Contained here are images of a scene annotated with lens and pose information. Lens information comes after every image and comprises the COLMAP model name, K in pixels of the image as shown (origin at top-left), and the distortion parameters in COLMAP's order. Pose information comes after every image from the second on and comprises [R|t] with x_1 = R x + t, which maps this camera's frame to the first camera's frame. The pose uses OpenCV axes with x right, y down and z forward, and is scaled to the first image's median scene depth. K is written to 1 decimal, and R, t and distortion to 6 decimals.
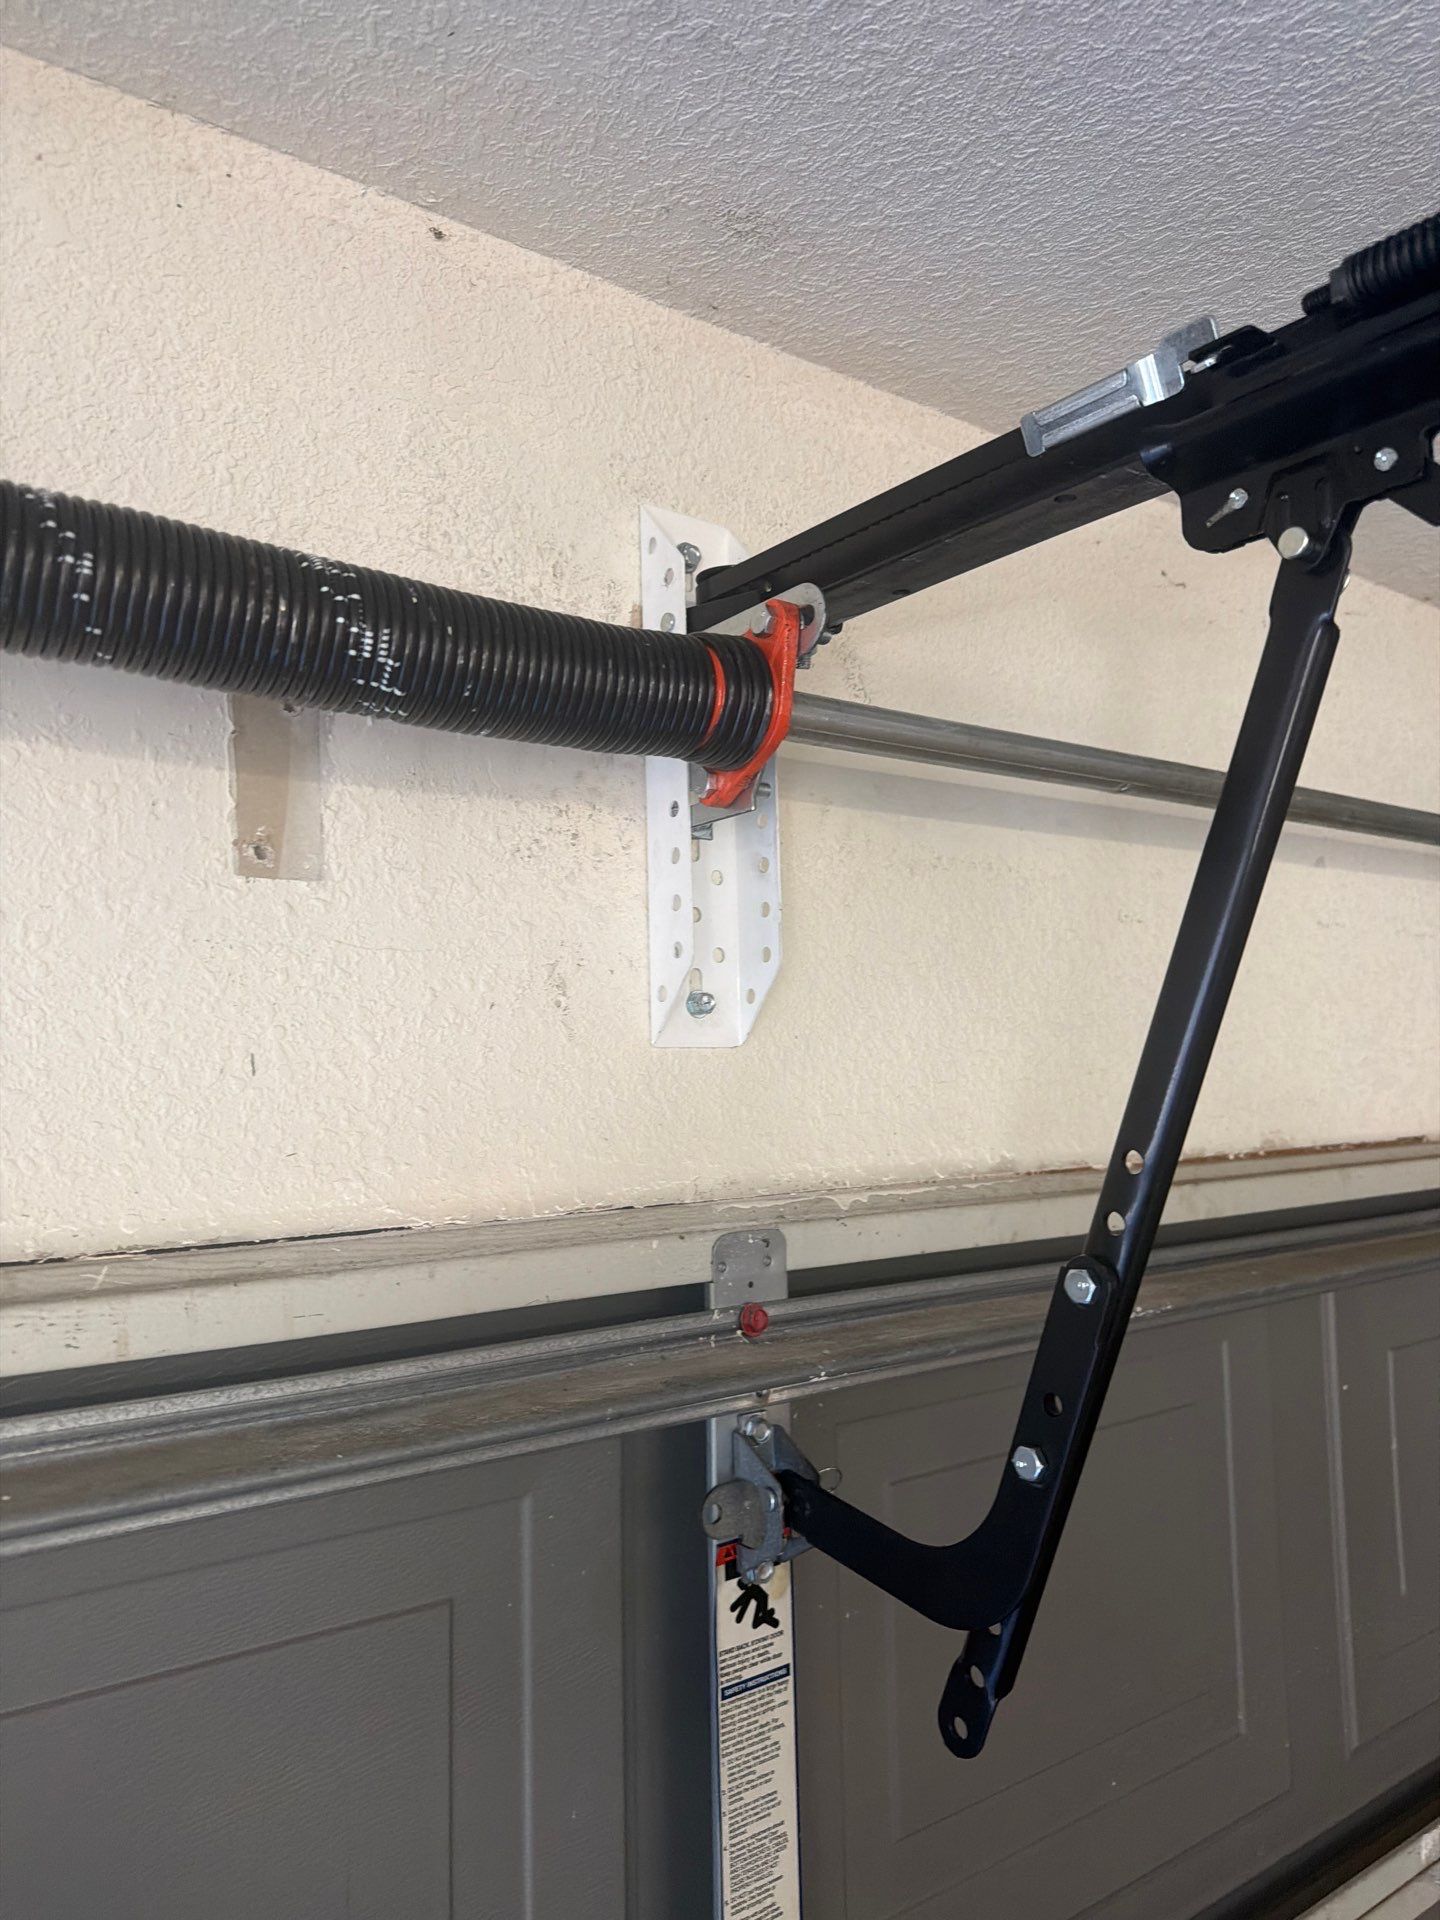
lens RADIAL K [[1290.7, 0, 645.4], [0, 1290.7, 1008.4], [0, 0, 1]] dist [0.004741, -0.028768]
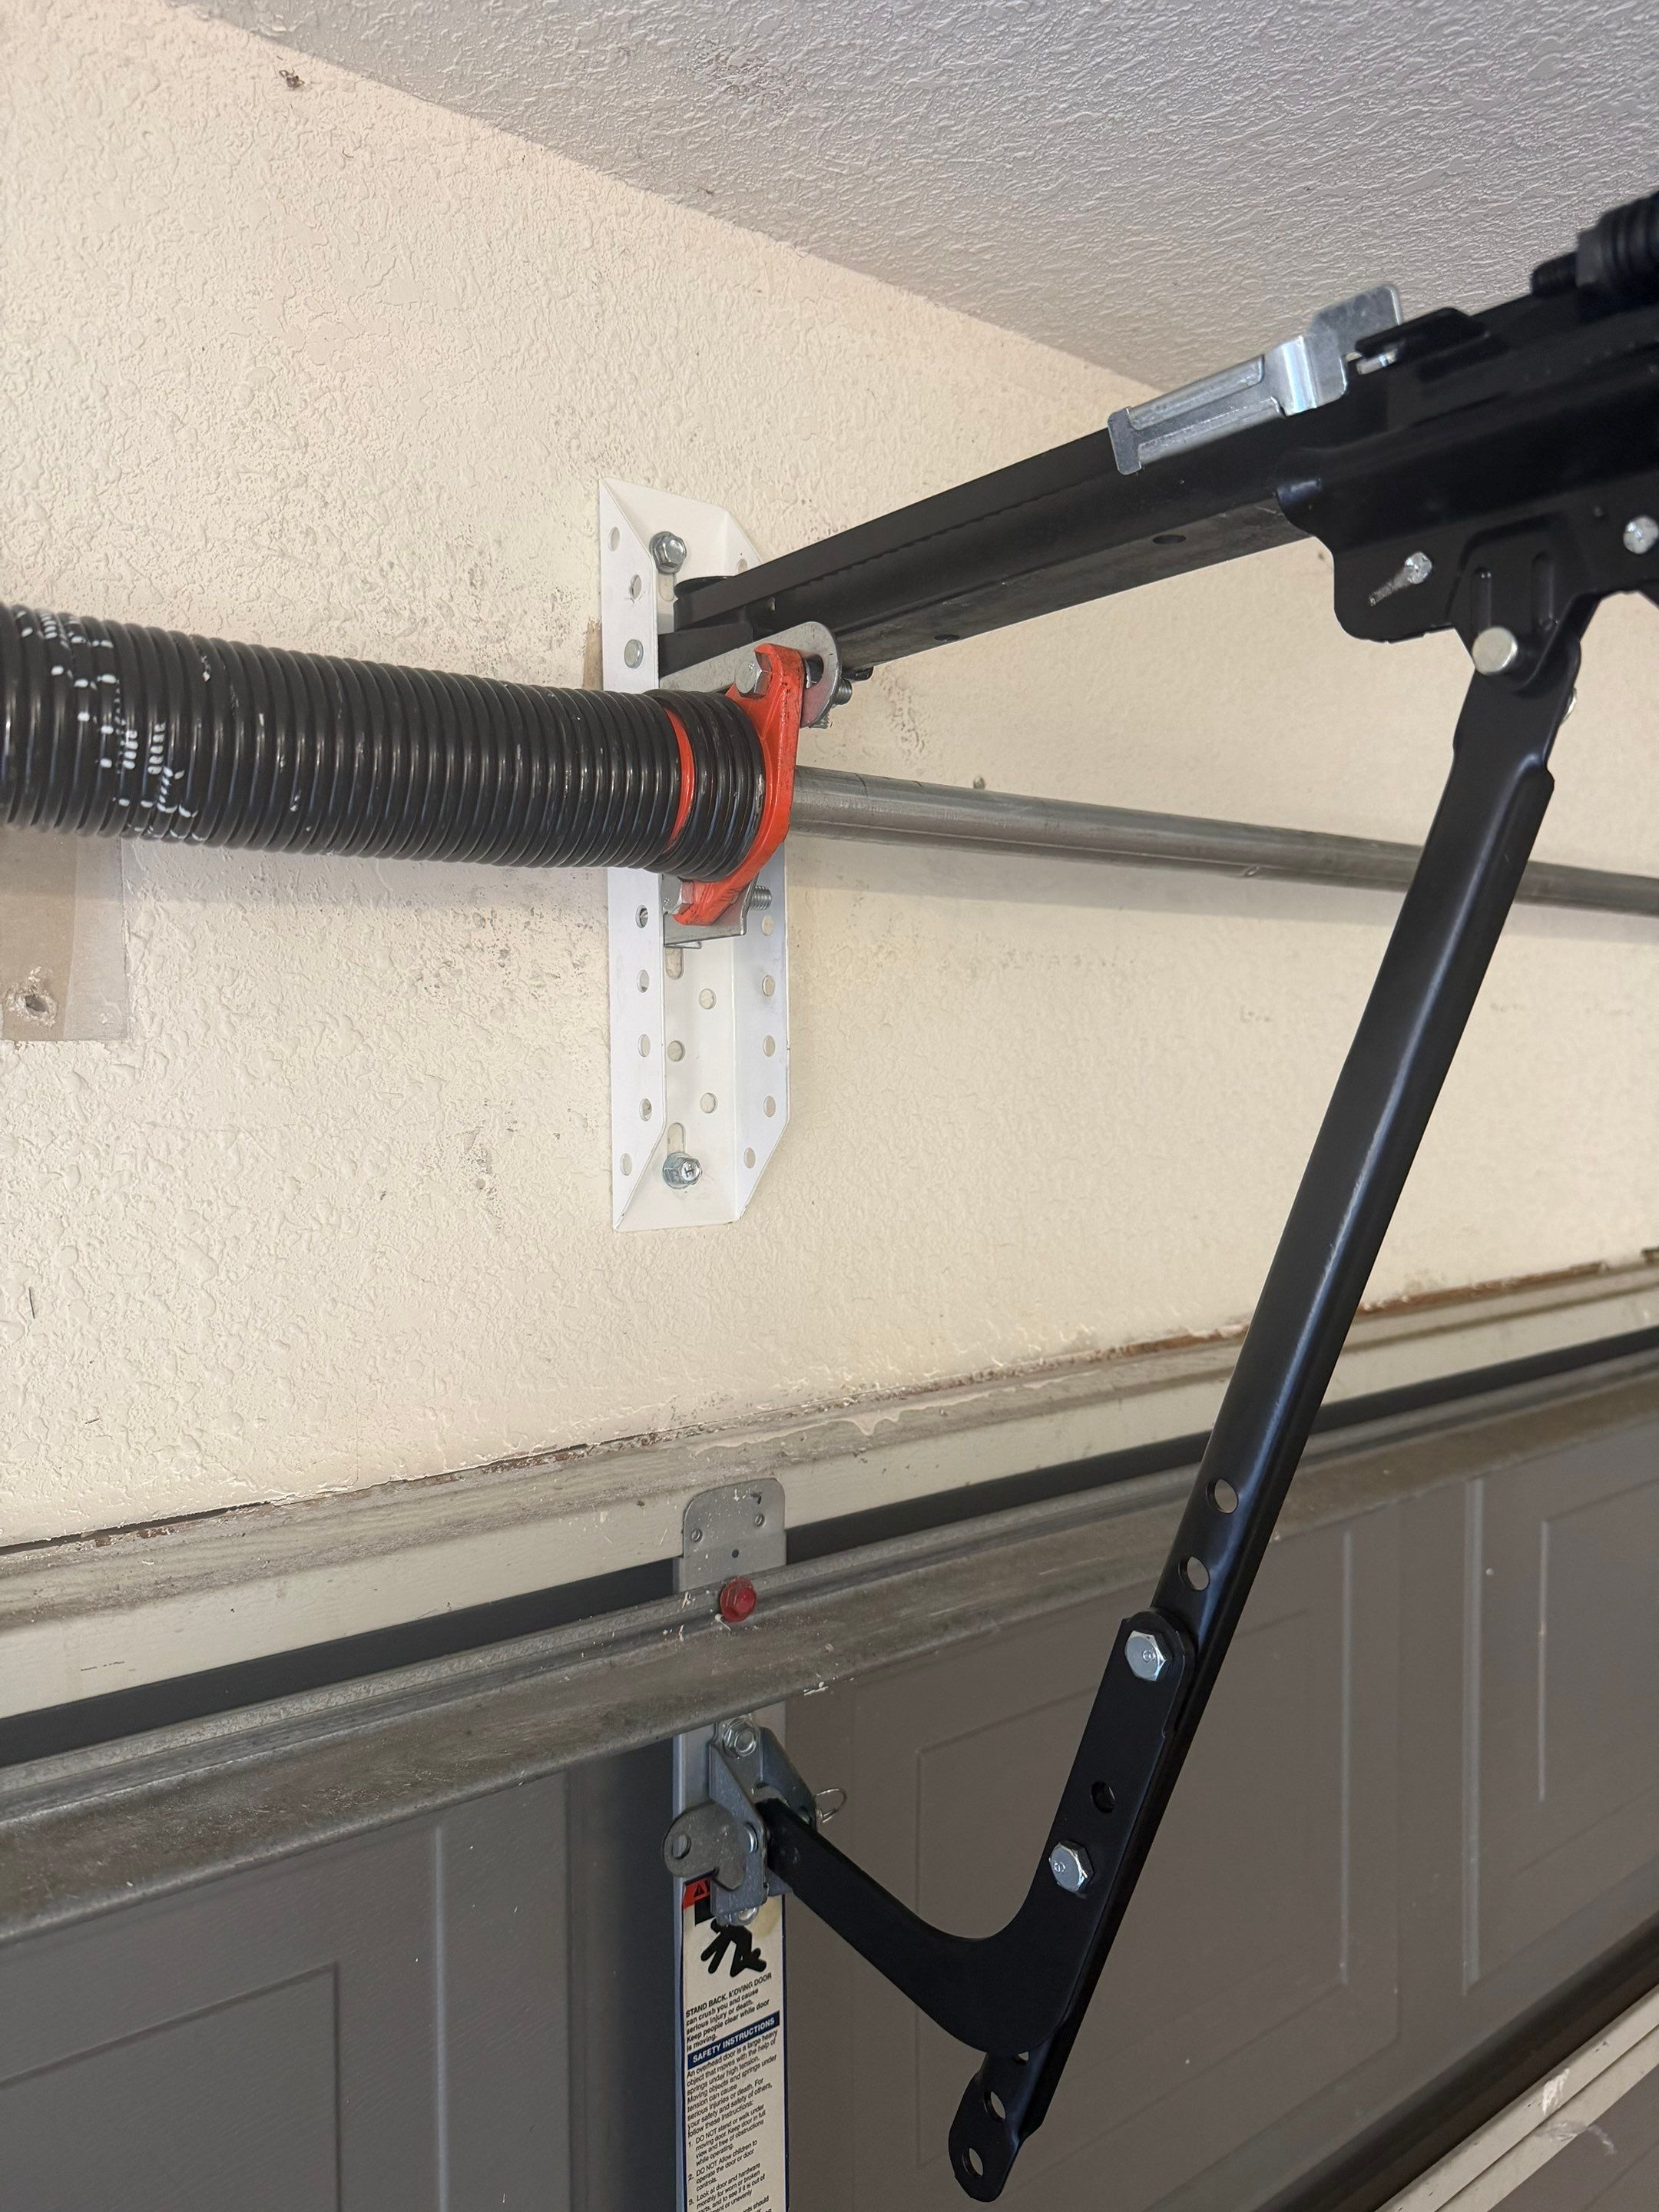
lens RADIAL K [[1487.0, 0, 767.2], [0, 1487.0, 1129.0], [0, 0, 1]] dist [0.004741, -0.028768]
pose [[0.999361, 0.008918, 0.034613, 0.069710], [-0.012396, 0.994750, 0.101585, -0.127825], [-0.033525, -0.101949, 0.994225, 0.151882]]
